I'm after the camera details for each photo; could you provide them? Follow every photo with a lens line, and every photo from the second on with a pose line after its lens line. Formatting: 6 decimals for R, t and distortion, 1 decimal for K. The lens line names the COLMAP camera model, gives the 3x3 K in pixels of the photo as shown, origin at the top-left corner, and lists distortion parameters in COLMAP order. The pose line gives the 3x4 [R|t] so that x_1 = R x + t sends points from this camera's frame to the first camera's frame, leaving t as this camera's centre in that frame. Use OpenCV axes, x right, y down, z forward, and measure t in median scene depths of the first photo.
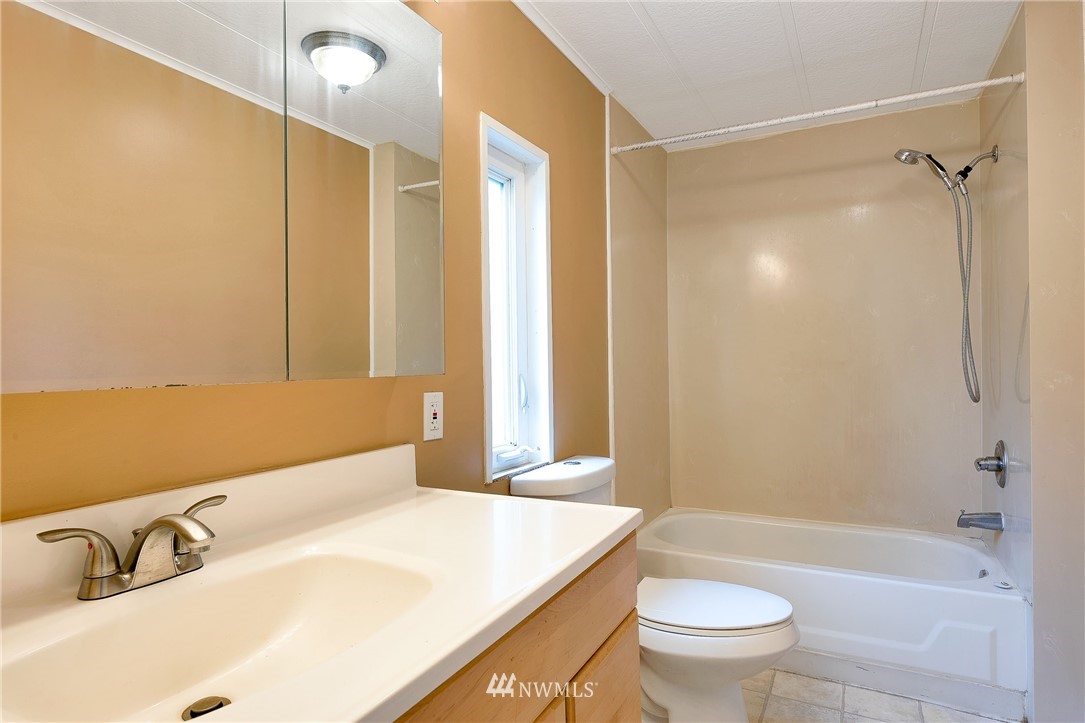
lens RADIAL K [[611.1, 0, 543.6], [0, 611.1, 361.1], [0, 0, 1]] dist [0.005106, 0.002057]
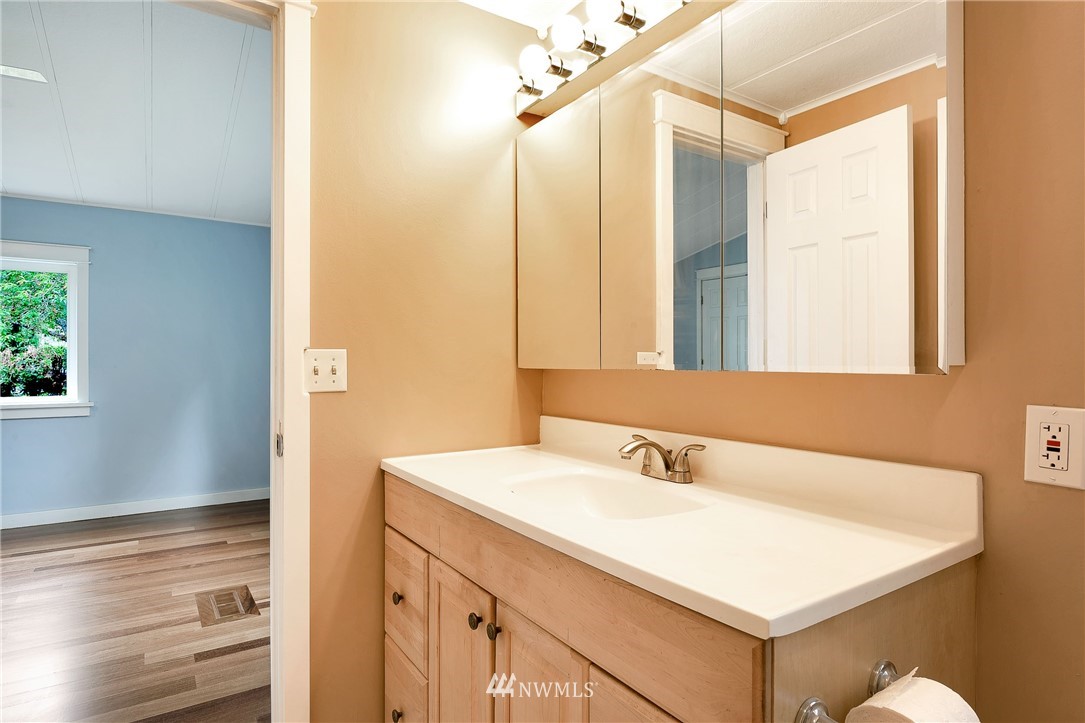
lens RADIAL K [[611.1, 0, 543.9], [0, 611.1, 360.2], [0, 0, 1]] dist [0.005106, 0.002057]
pose [[-0.485605, 0.007557, -0.874146, 0.597599], [0.003707, 0.999971, 0.006585, -0.001224], [0.874170, -0.000043, -0.485619, 0.856430]]
